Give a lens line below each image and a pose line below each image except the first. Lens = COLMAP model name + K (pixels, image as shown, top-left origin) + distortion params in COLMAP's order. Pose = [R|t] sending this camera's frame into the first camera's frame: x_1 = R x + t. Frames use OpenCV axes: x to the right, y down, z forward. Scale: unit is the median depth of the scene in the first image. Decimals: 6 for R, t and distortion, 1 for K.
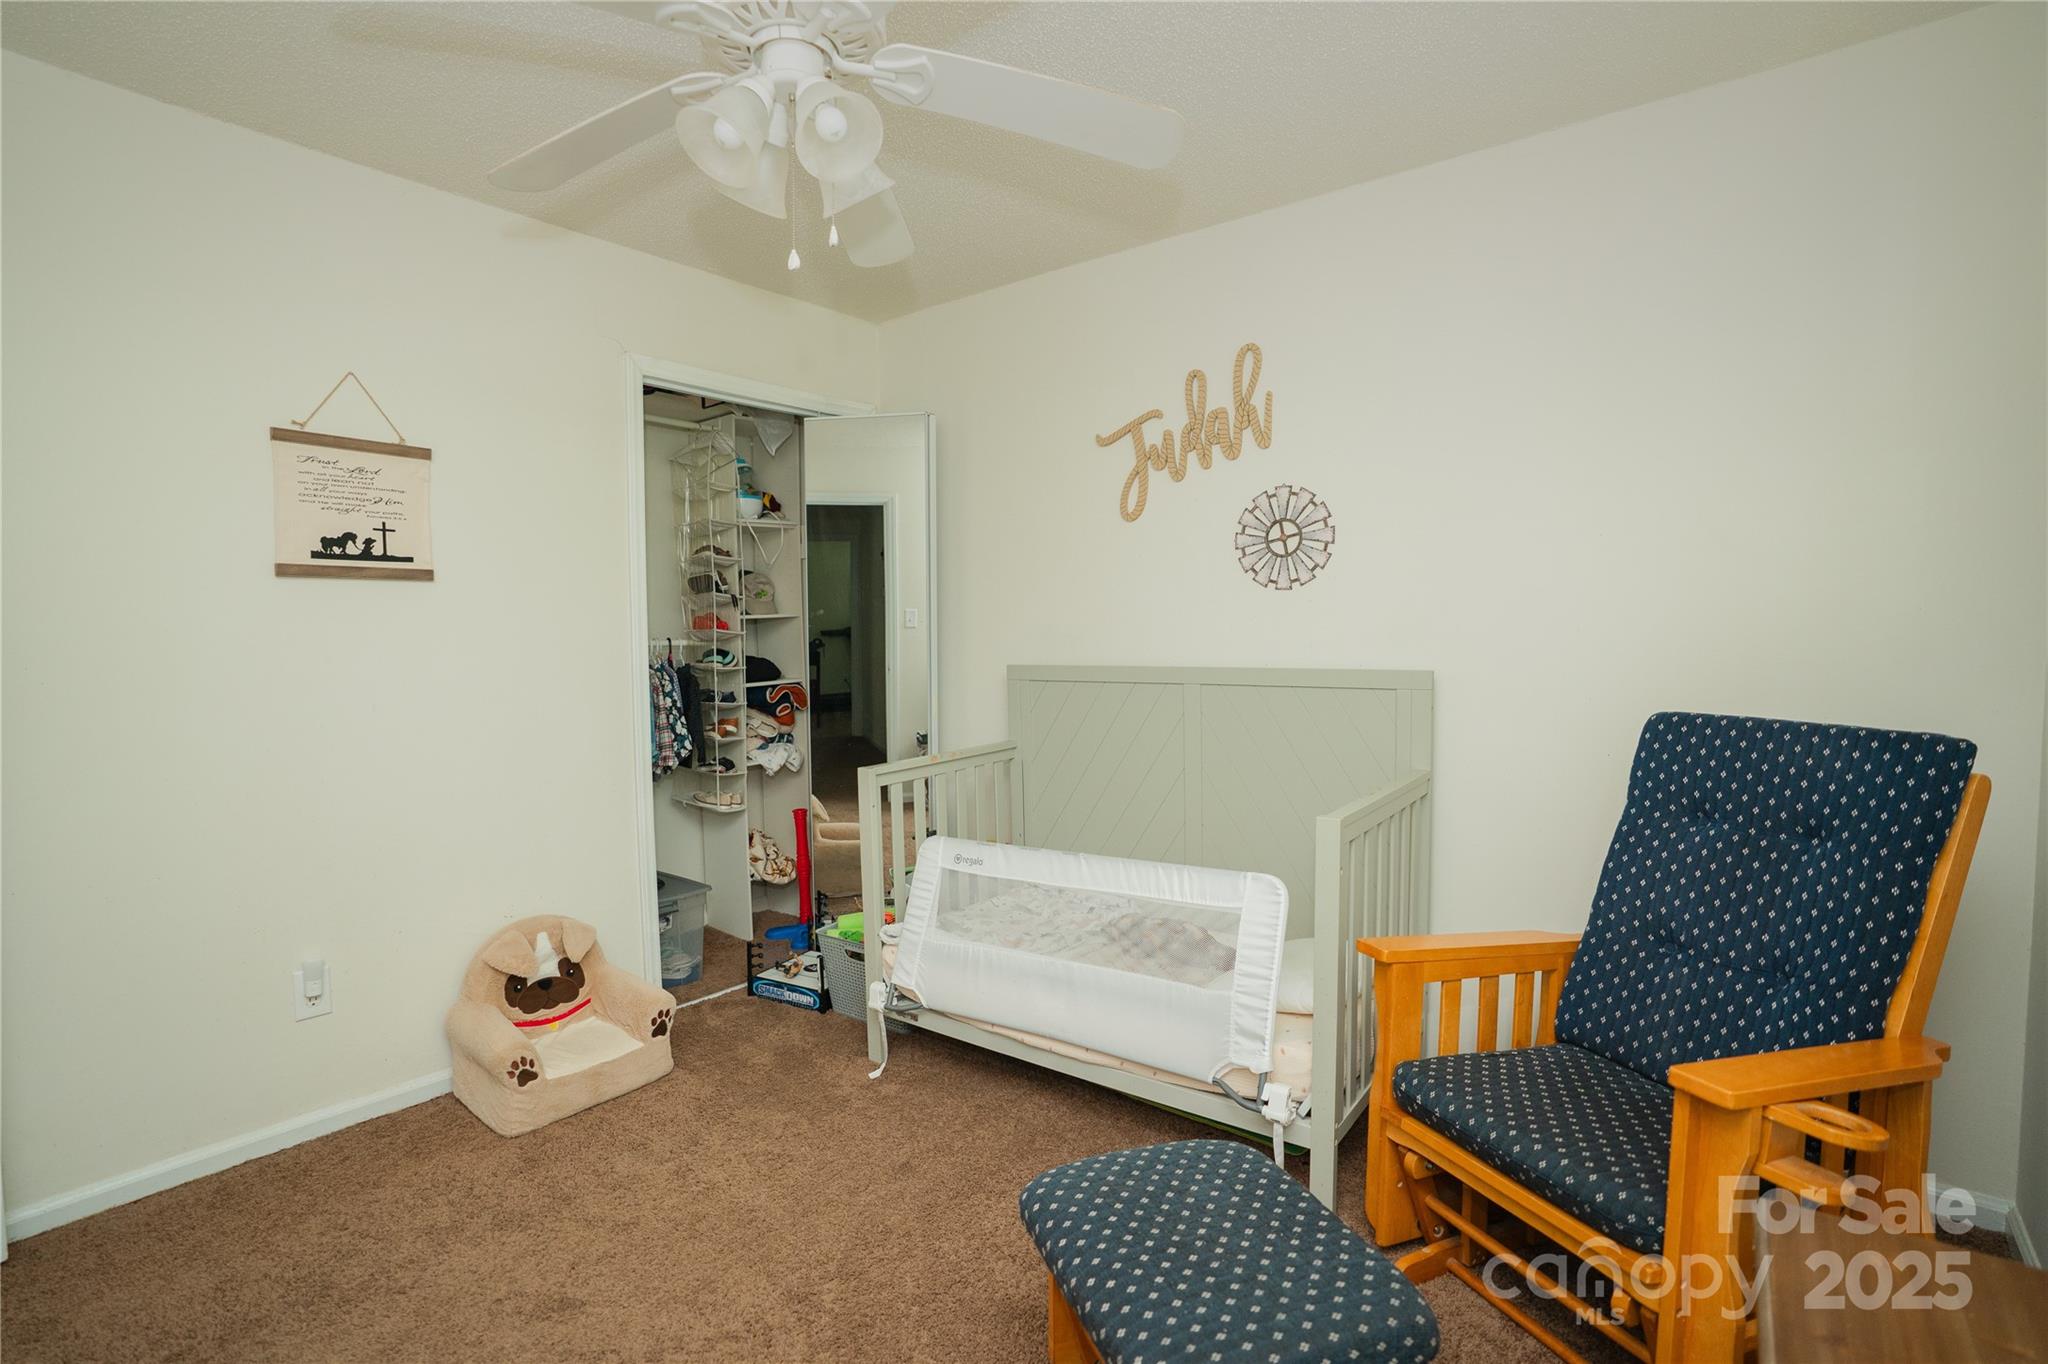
lens RADIAL K [[939.2, 0, 1024.0], [0, 939.2, 682.0], [0, 0, 1]] dist [-0.049293, 0.000146]
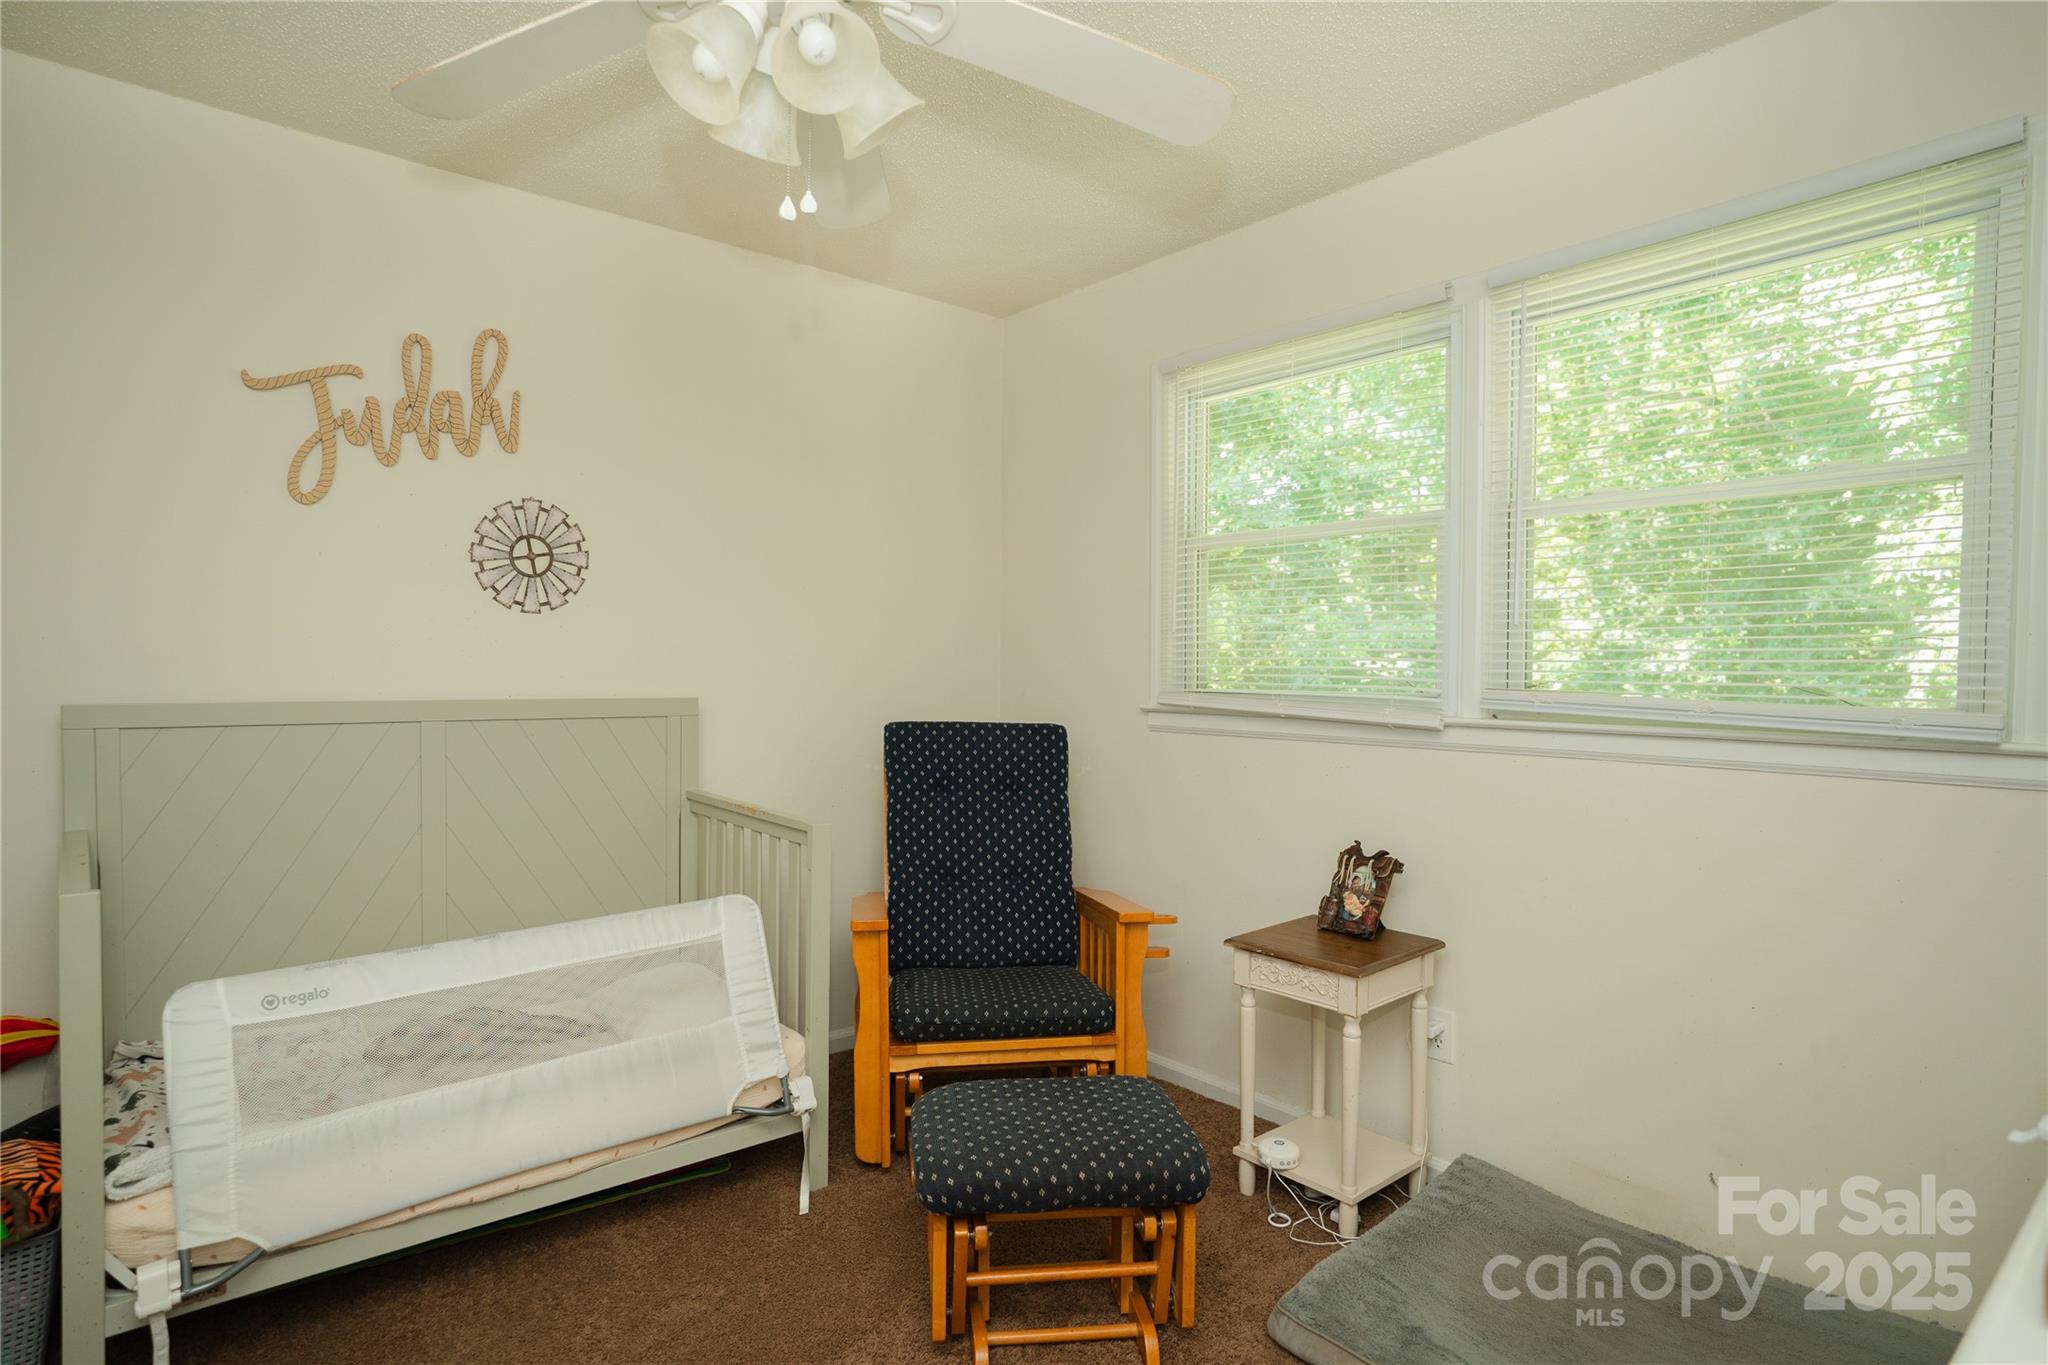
lens RADIAL K [[1023.3, 0, 1024.0], [0, 1023.3, 682.5], [0, 0, 1]] dist [-0.010427, 0.000032]
pose [[0.270961, -0.004125, 0.962582, -0.548178], [0.036929, 0.999299, -0.006113, -0.007731], [-0.961882, 0.037204, 0.270923, 0.274908]]
